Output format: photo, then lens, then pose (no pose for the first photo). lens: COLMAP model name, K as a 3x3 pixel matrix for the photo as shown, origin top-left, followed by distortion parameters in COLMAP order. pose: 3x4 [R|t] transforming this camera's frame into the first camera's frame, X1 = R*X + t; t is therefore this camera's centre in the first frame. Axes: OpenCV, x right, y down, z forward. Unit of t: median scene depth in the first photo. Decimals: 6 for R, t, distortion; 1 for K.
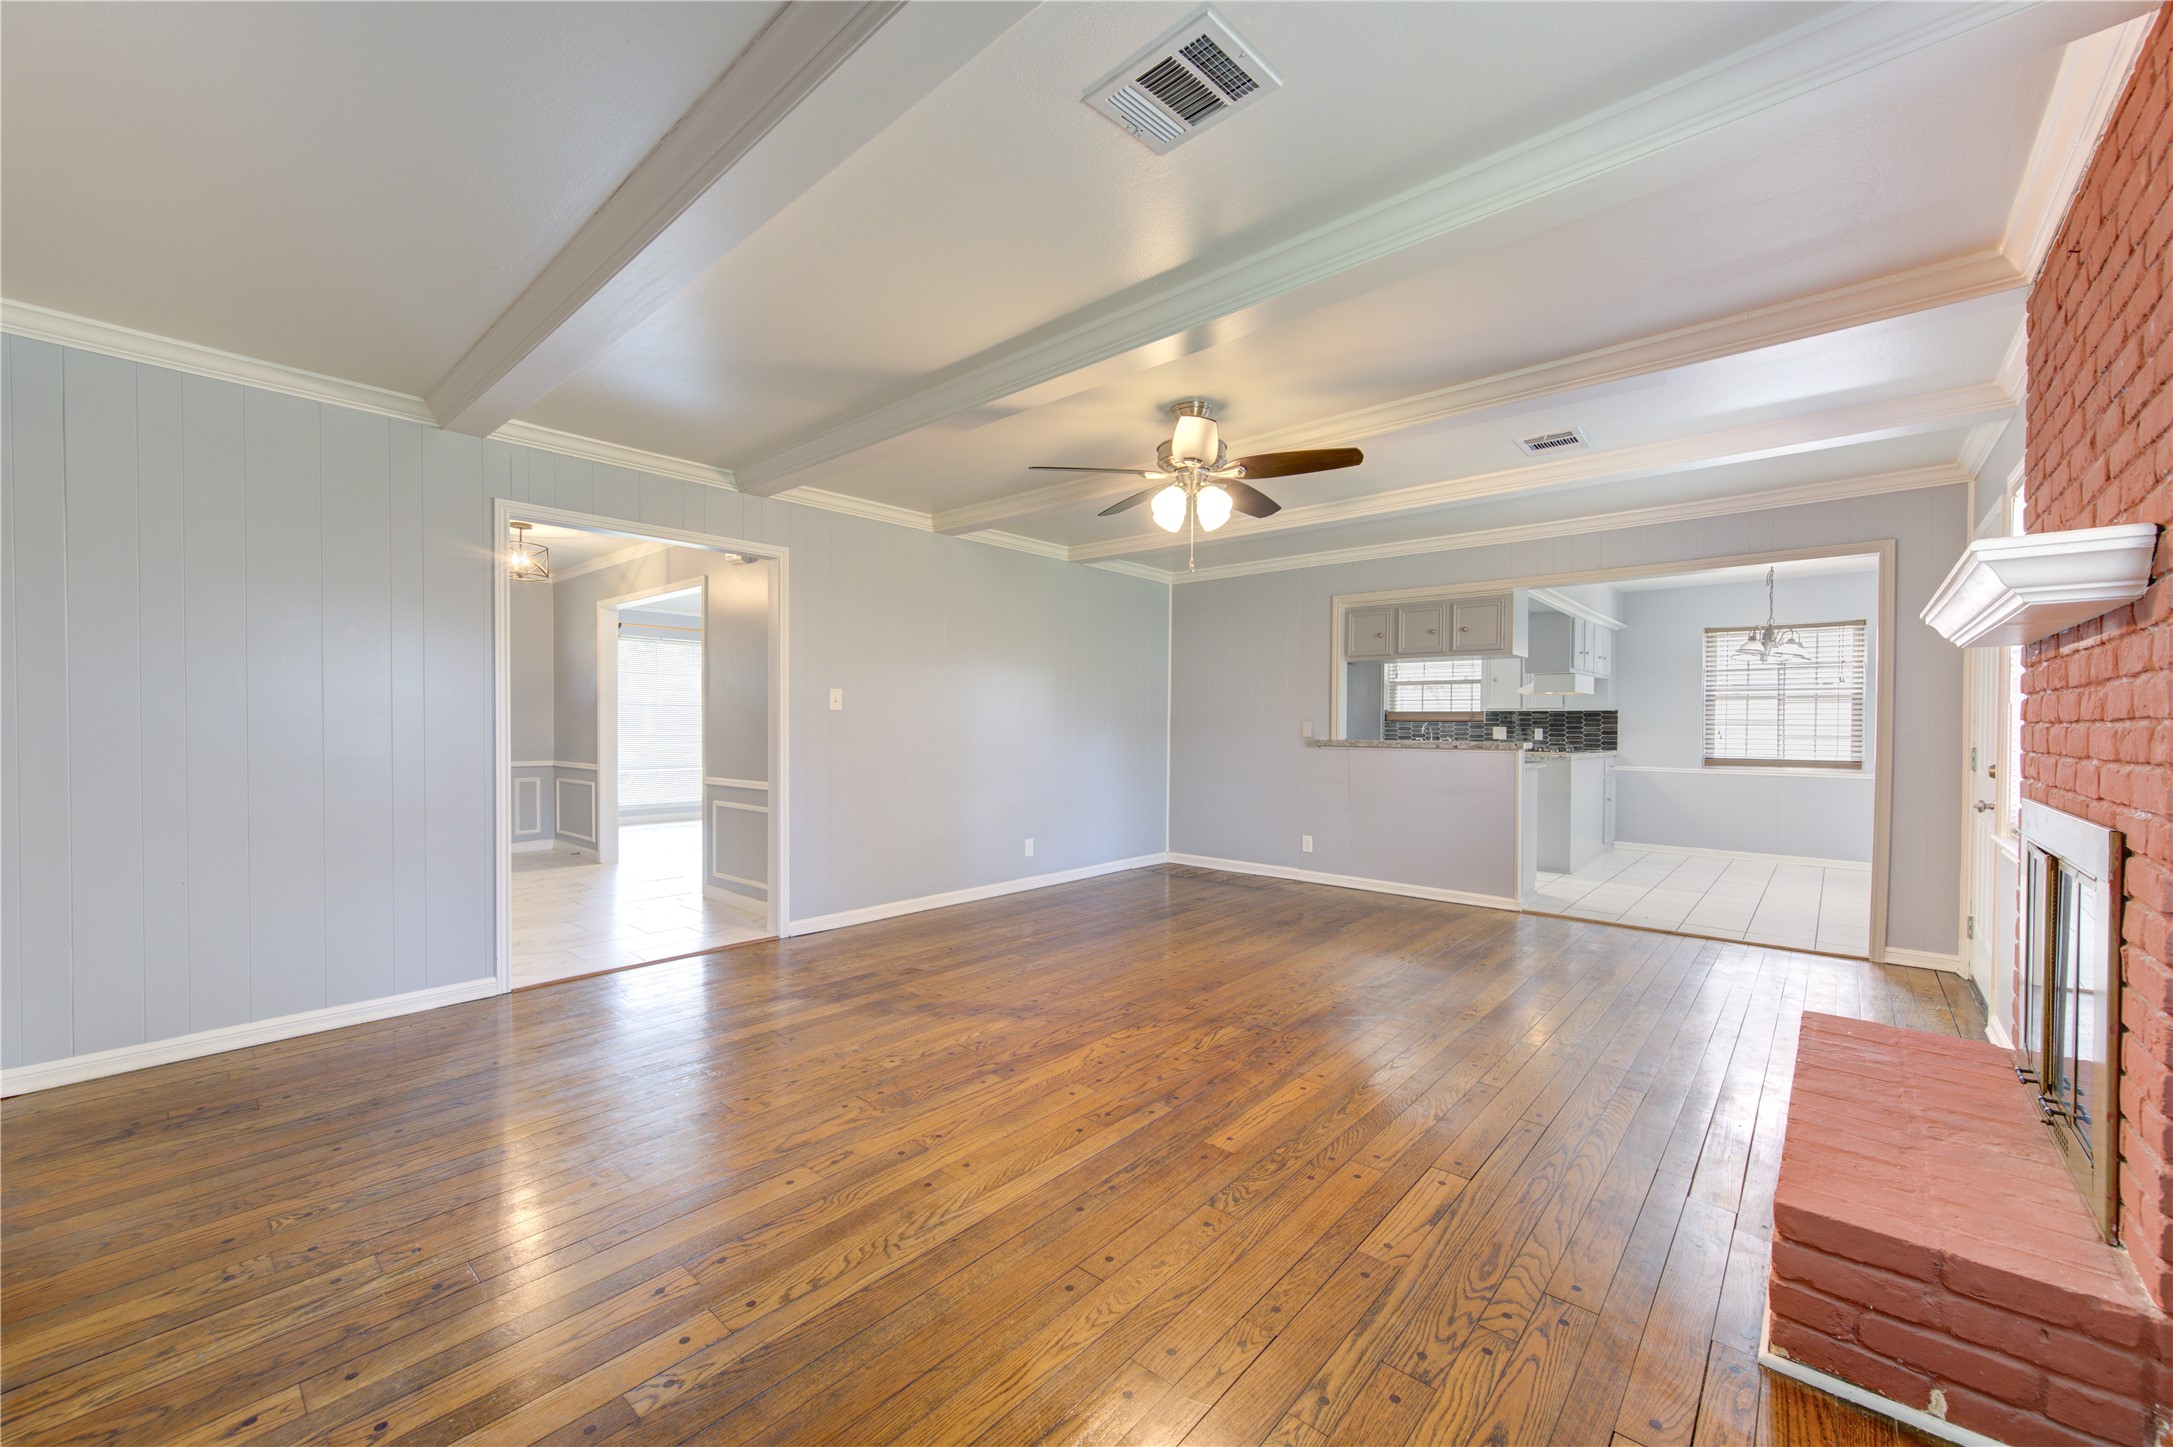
lens RADIAL K [[859.1, 0, 1082.0], [0, 859.1, 743.6], [0, 0, 1]] dist [0.007883, 0.000175]
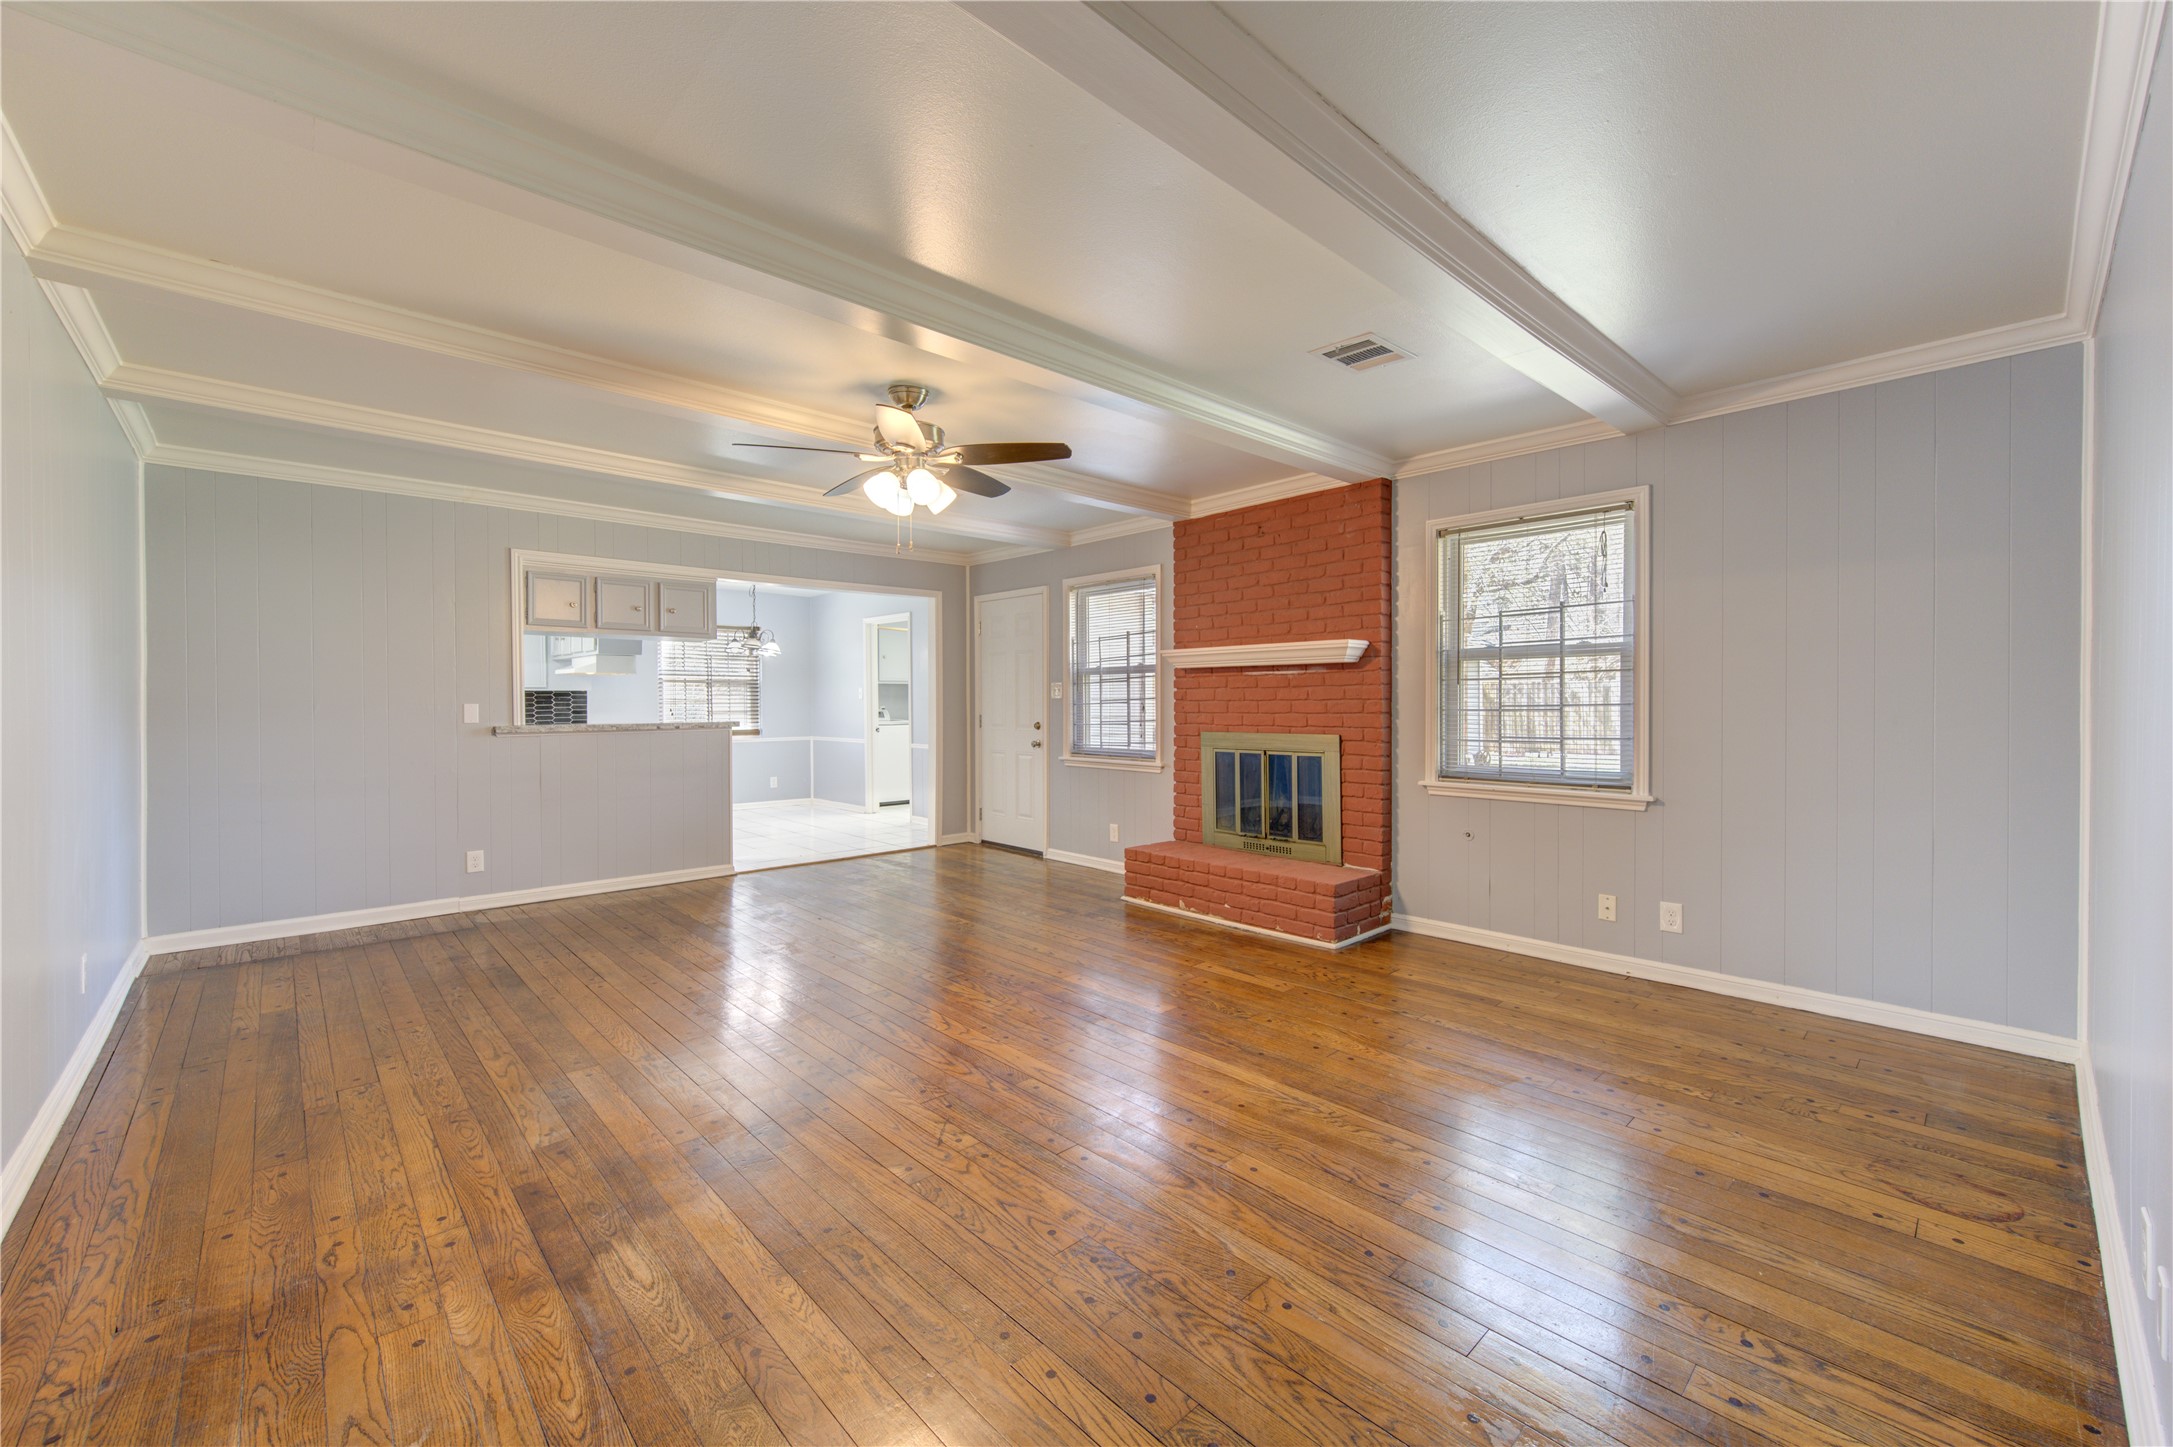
lens RADIAL K [[859.1, 0, 1096.9], [0, 859.1, 685.3], [0, 0, 1]] dist [0.007883, 0.000175]
pose [[0.078311, 0.014263, 0.996827, -0.700435], [0.028954, 0.999443, -0.016575, -0.018311], [-0.996508, 0.030160, 0.077855, 0.564284]]
